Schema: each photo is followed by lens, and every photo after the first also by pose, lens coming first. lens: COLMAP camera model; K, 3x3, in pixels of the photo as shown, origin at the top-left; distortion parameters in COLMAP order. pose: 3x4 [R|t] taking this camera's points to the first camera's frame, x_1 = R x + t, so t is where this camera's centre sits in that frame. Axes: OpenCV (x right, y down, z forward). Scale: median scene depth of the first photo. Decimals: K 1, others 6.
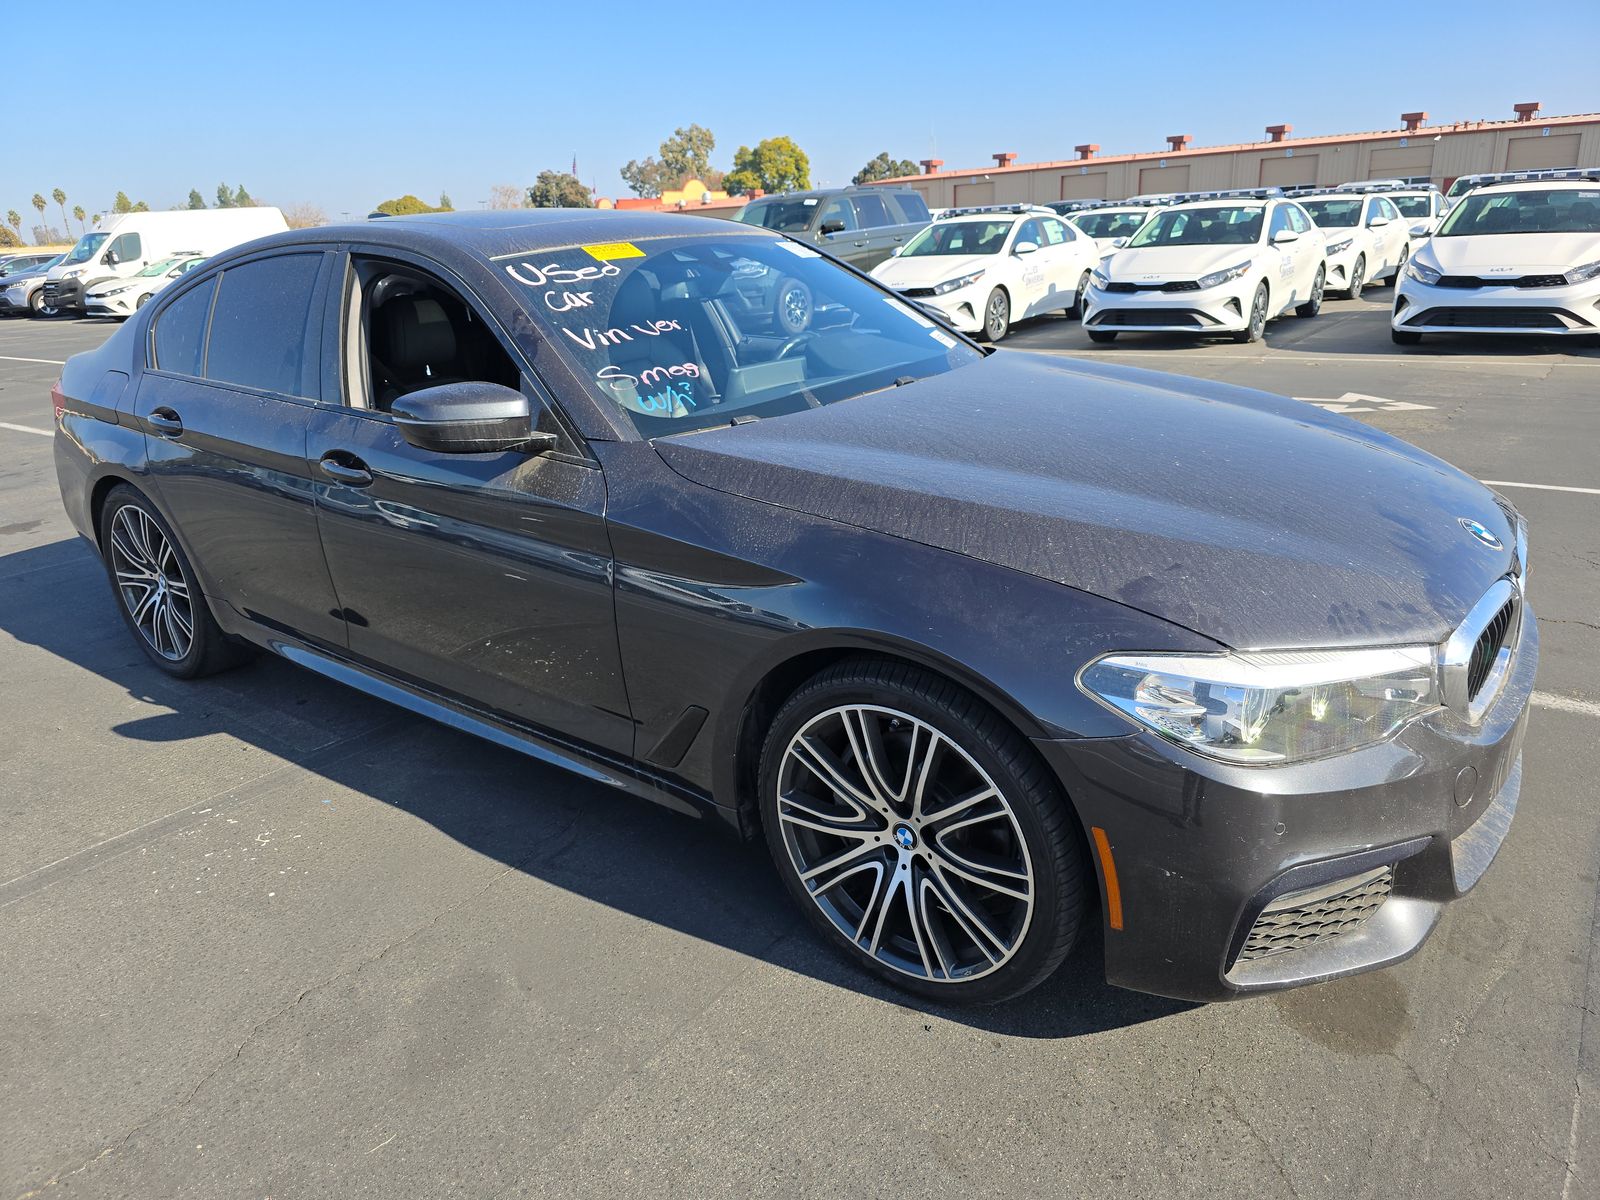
lens RADIAL K [[1085.0, 0, 793.6], [0, 1085.0, 604.8], [0, 0, 1]] dist [0.031758, -0.022855]
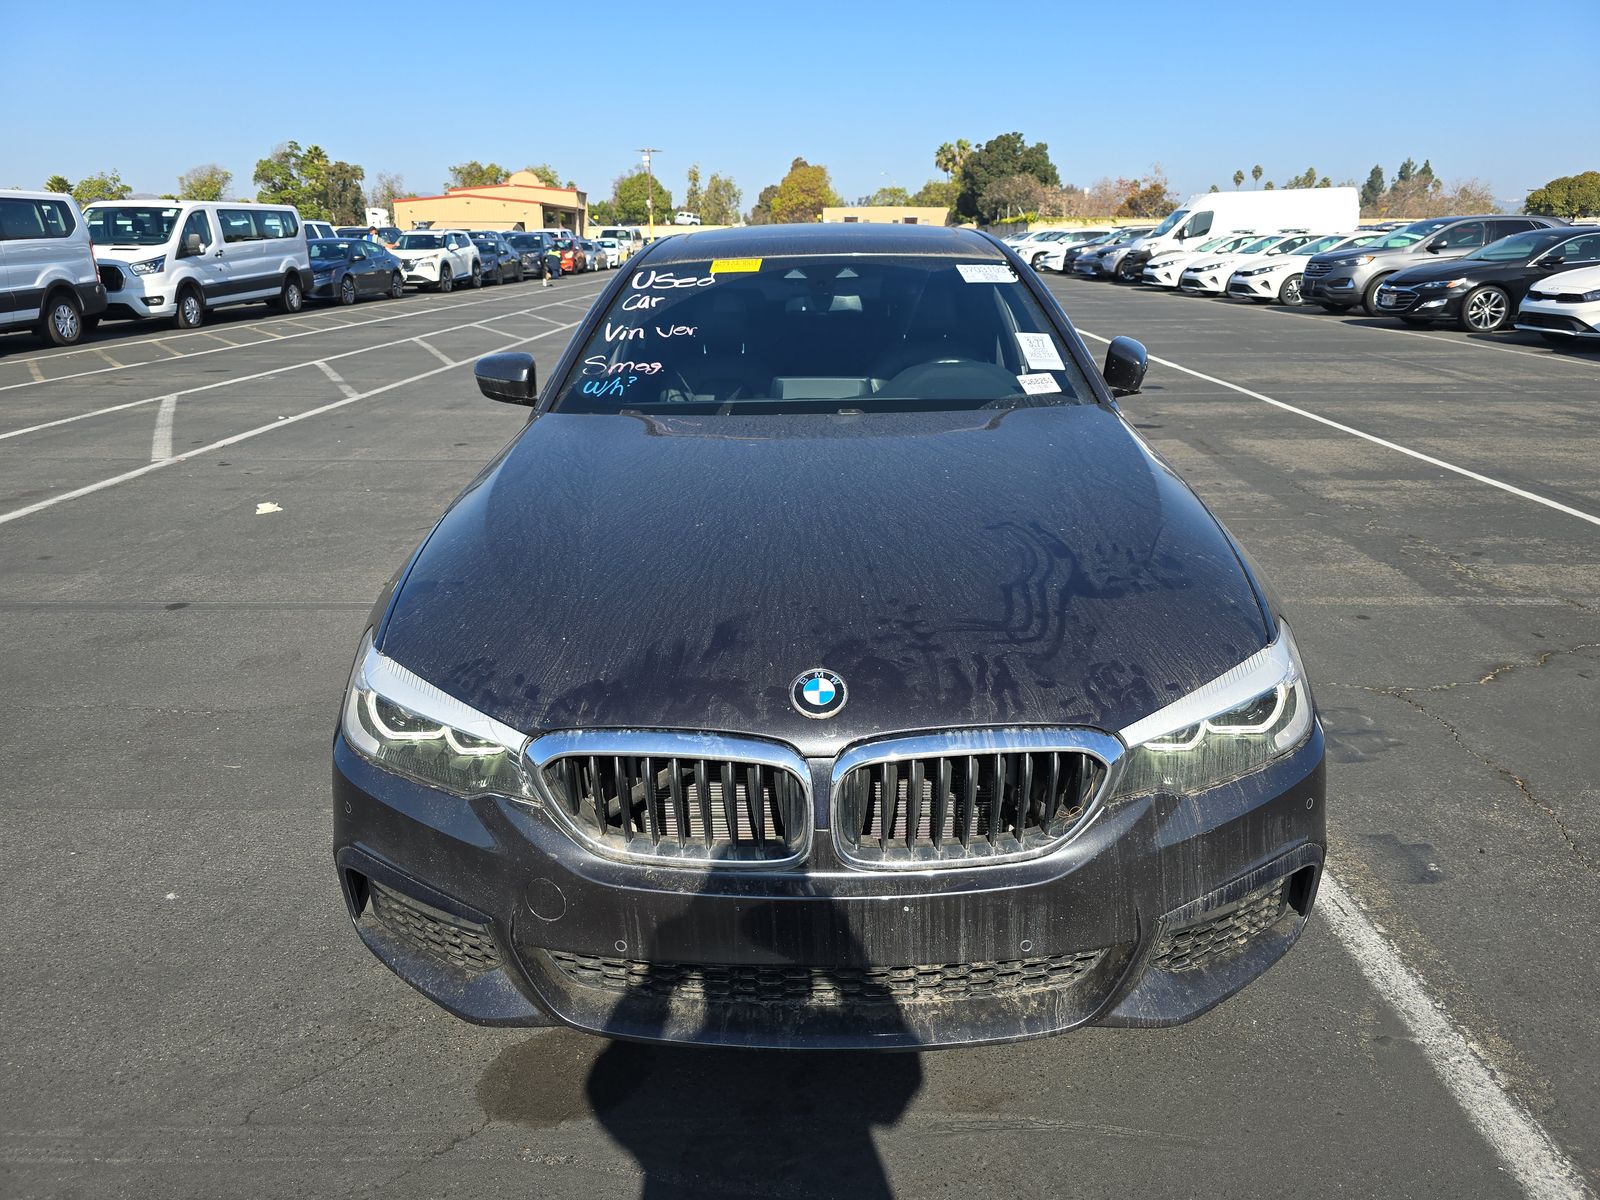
lens RADIAL K [[1085.0, 0, 796.8], [0, 1085.0, 604.0], [0, 0, 1]] dist [0.031758, -0.022855]
pose [[0.579391, 0.303310, -0.756512, 0.112900], [-0.288422, 0.944419, 0.157753, -0.023415], [0.762312, 0.126794, 0.634668, 0.044253]]
